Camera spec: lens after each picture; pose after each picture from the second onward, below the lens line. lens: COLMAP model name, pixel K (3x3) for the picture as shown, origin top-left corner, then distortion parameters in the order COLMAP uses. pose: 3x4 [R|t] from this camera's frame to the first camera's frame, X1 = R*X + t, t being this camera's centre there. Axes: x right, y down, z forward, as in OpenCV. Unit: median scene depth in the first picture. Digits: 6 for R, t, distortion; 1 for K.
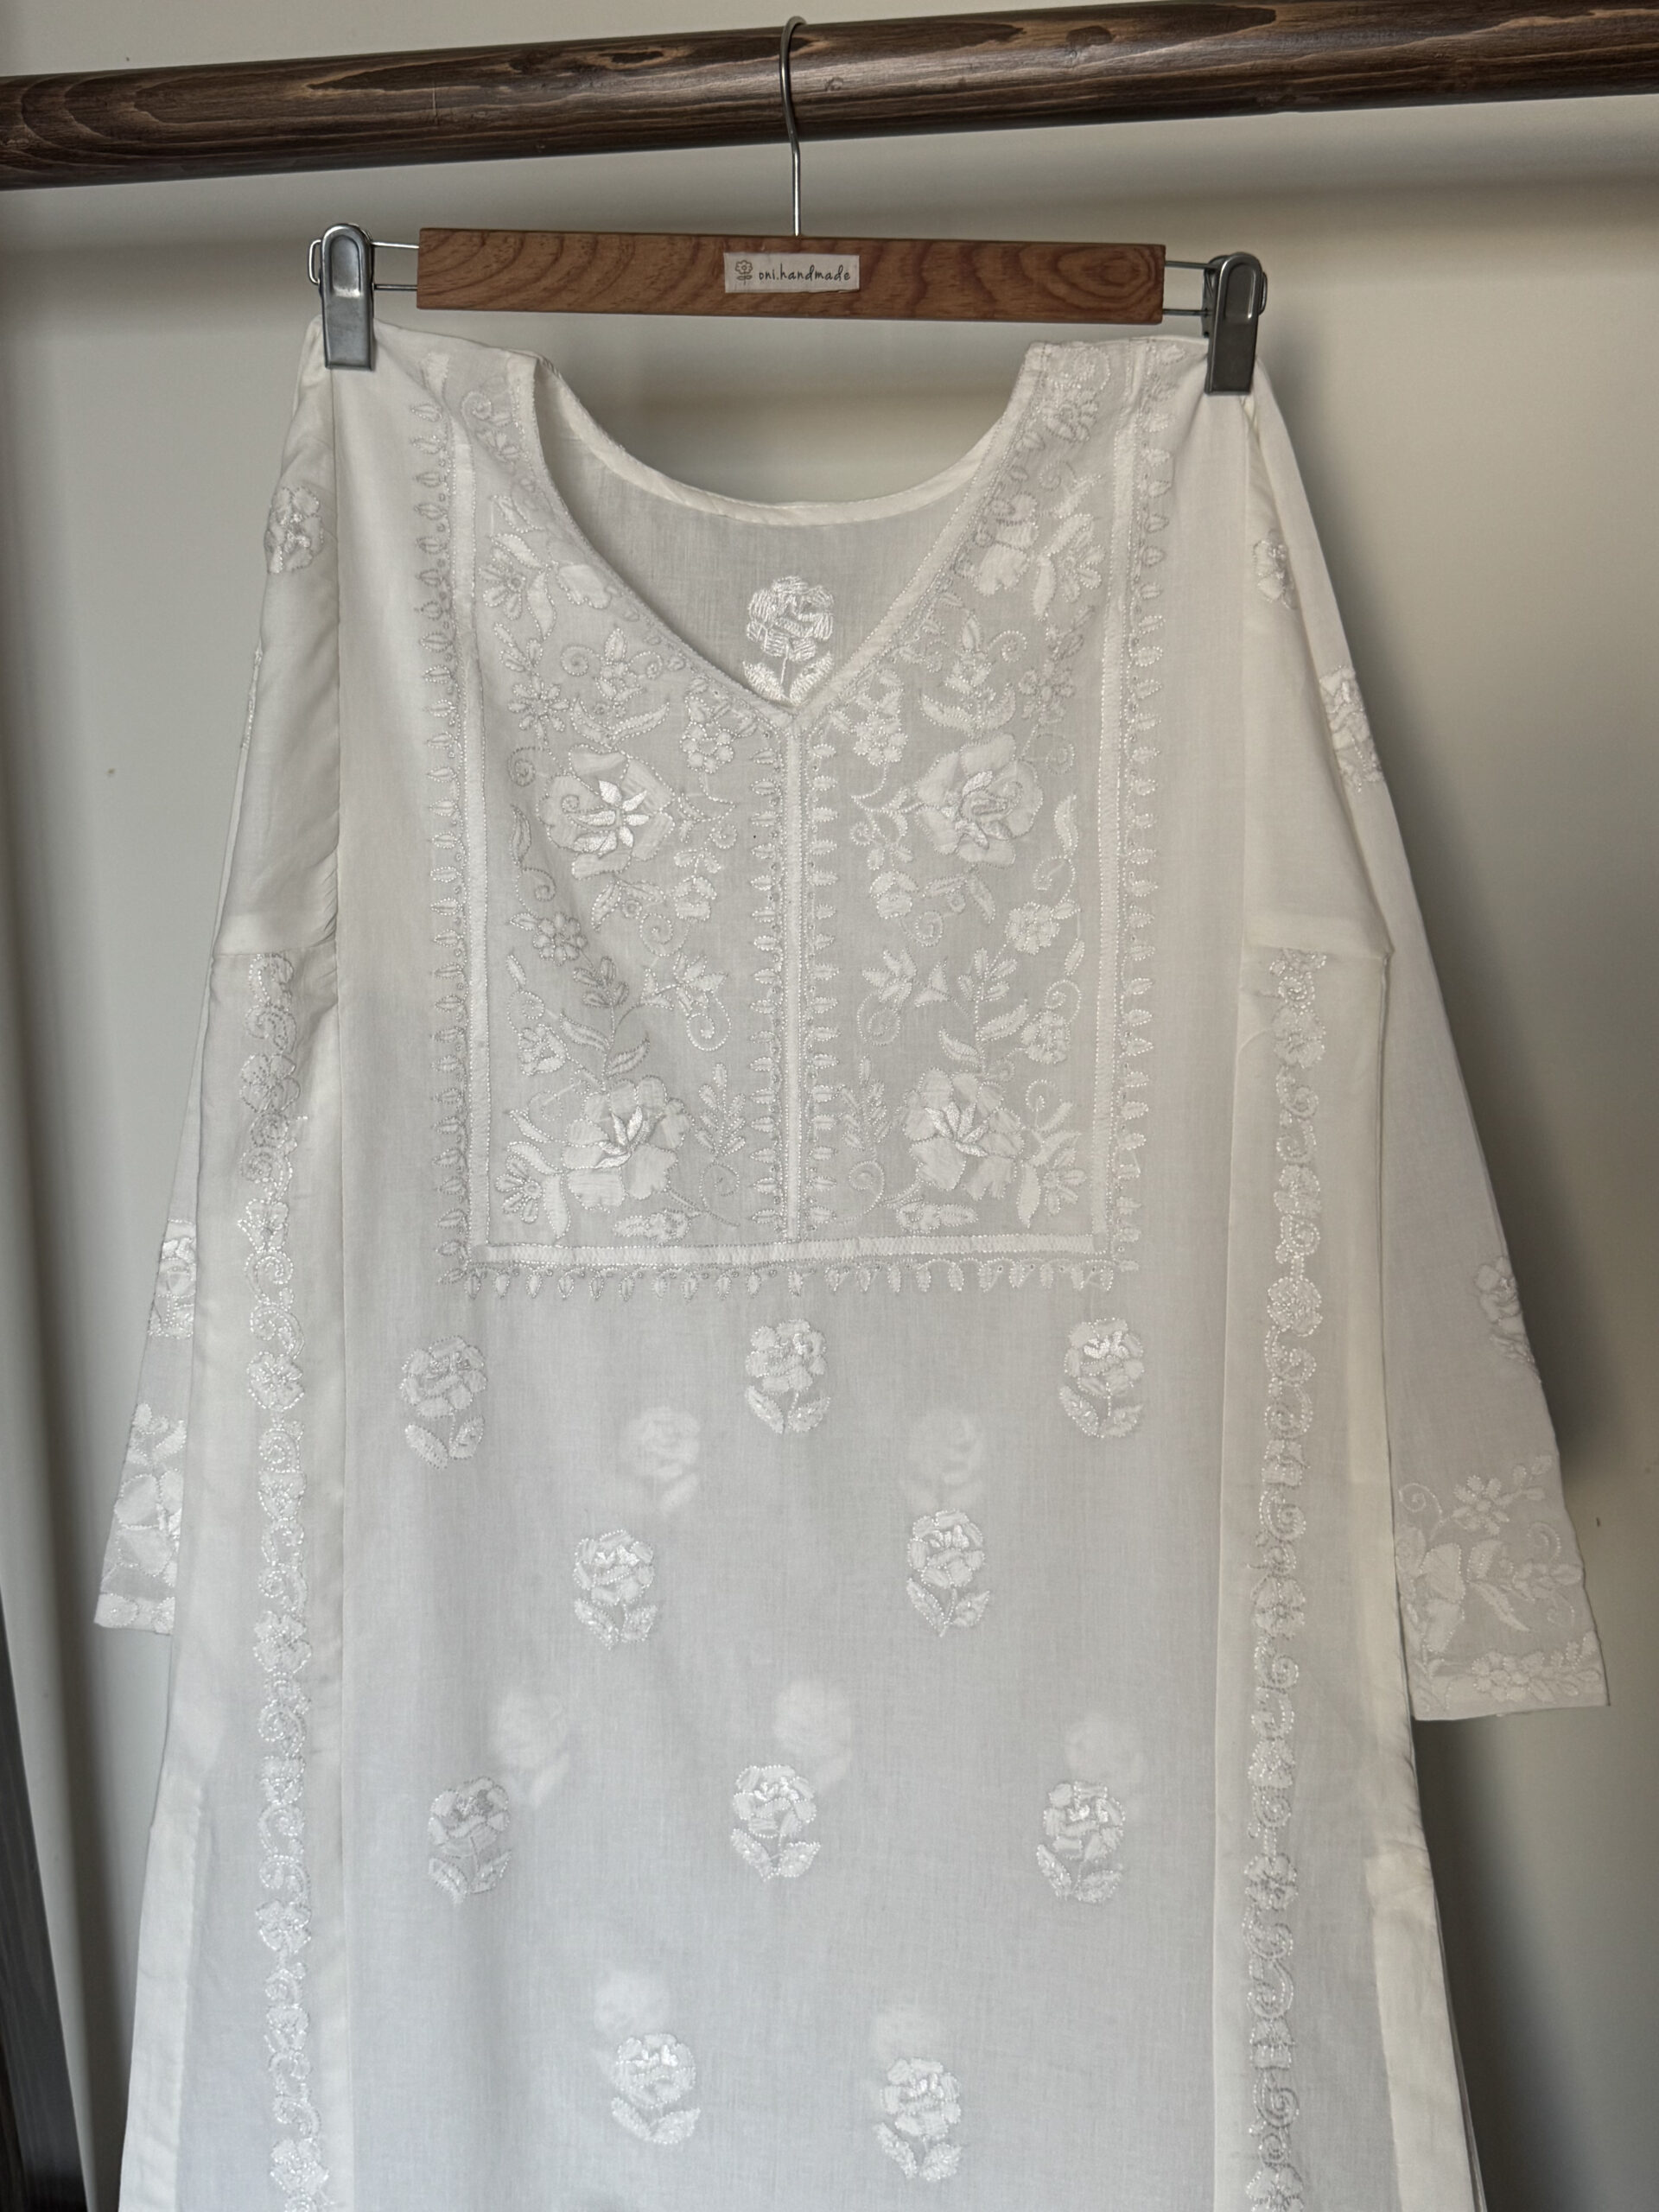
lens RADIAL K [[2172.6, 0, 767.8], [0, 2172.6, 1222.6], [0, 0, 1]] dist [0.027617, 0.000000]
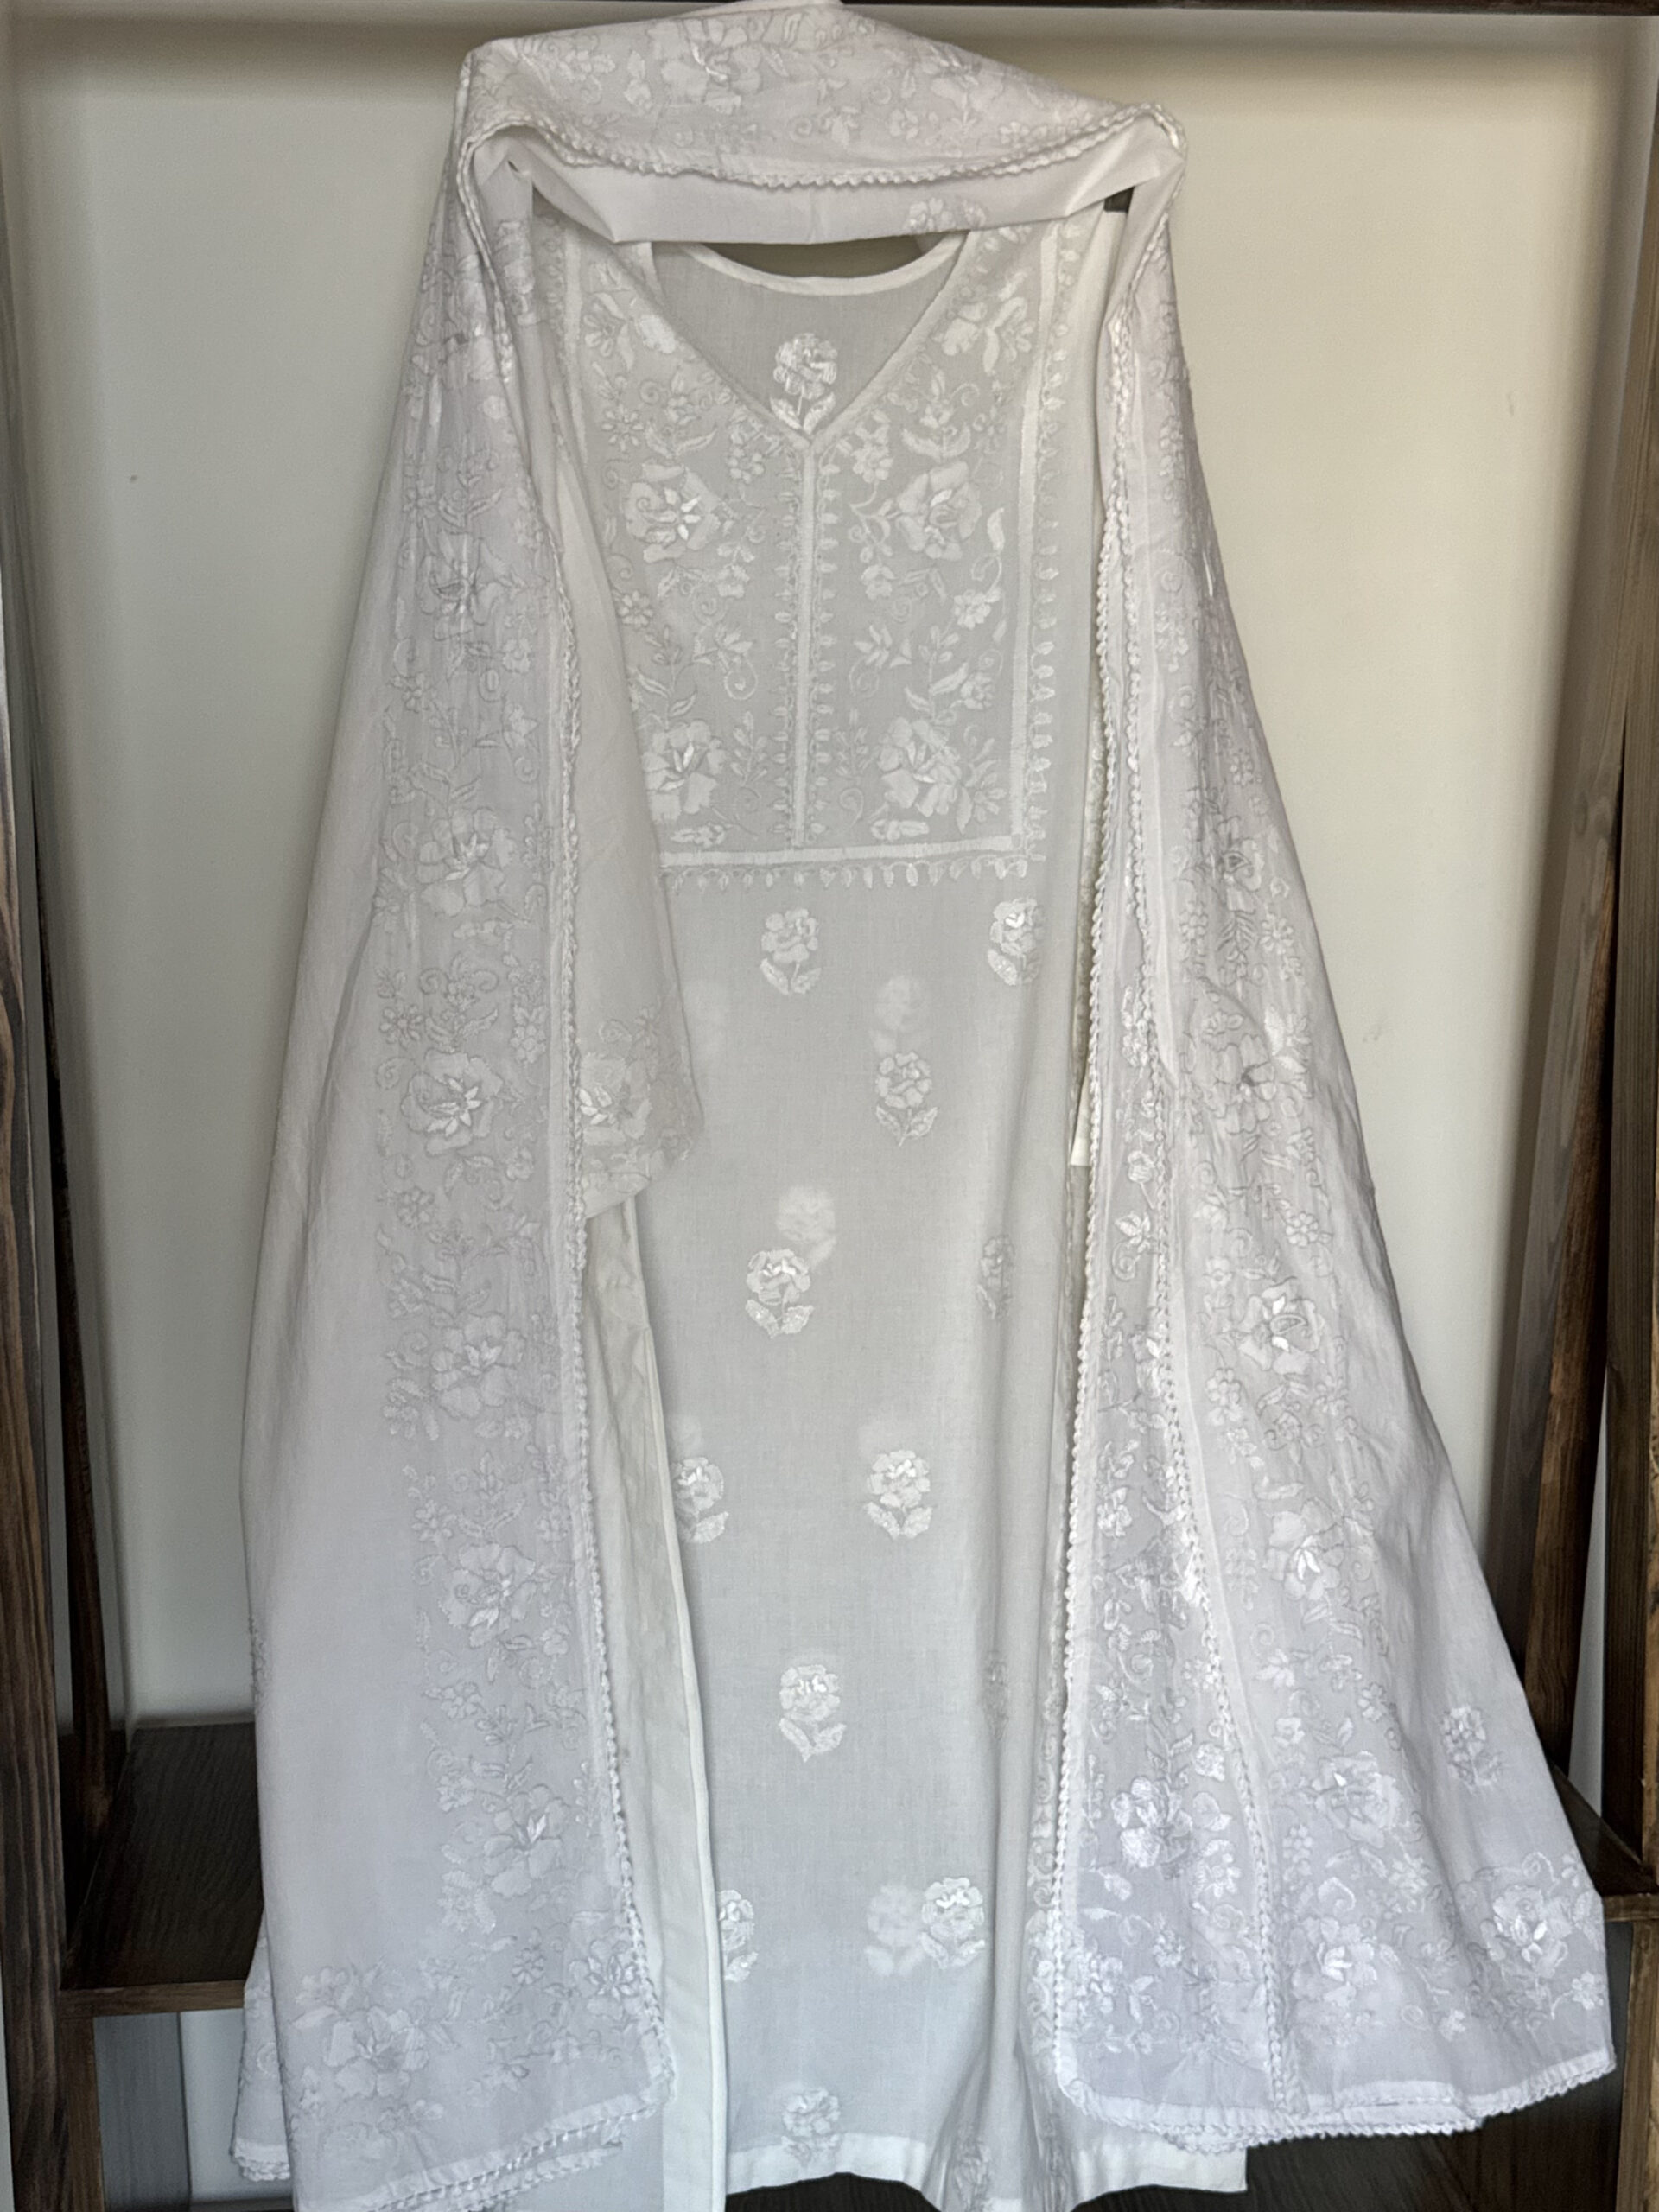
lens RADIAL K [[2539.8, 0, 837.9], [0, 2539.8, 1105.1], [0, 0, 1]] dist [0.158496, 0.000000]
pose [[0.960747, -0.035715, 0.275119, -0.406236], [0.020028, 0.998020, 0.059621, 0.075200], [-0.276704, -0.051771, 0.959560, -0.512891]]
